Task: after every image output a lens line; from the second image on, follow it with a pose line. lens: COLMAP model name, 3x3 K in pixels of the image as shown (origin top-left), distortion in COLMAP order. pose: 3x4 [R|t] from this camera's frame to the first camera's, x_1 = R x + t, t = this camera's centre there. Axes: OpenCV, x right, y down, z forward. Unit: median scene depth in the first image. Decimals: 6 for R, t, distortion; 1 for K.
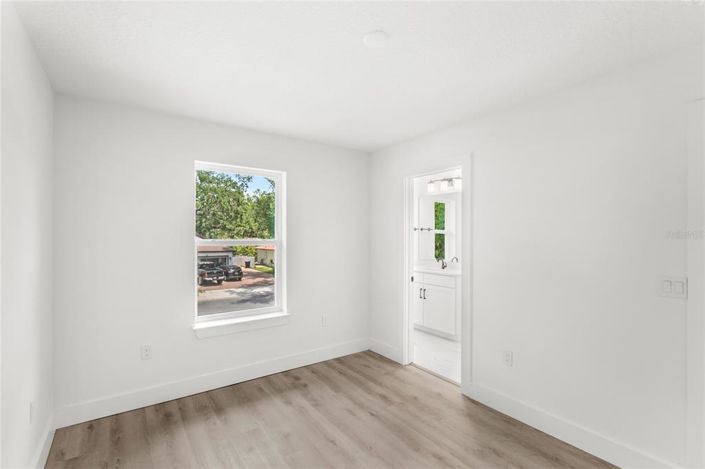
lens RADIAL K [[320.1, 0, 348.4], [0, 320.1, 234.6], [0, 0, 1]] dist [0.003363, 0.000880]
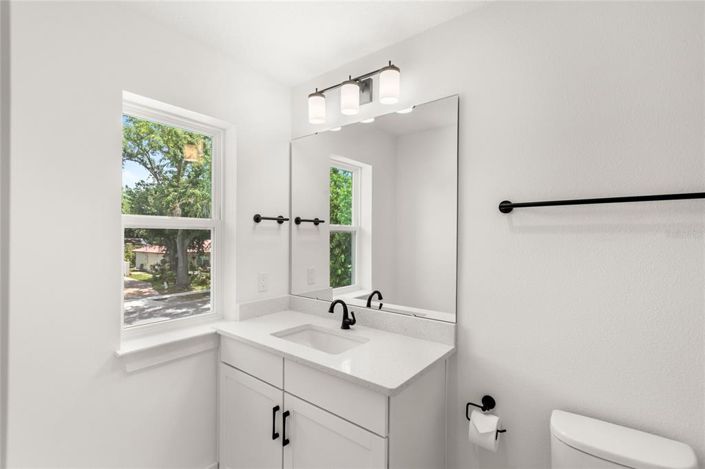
lens RADIAL K [[320.1, 0, 353.3], [0, 320.1, 236.2], [0, 0, 1]] dist [0.003363, 0.000880]
pose [[0.956286, 0.007248, 0.292342, 0.177353], [-0.007402, 0.999972, -0.000579, 0.003455], [-0.292338, -0.001610, 0.956314, 0.586397]]
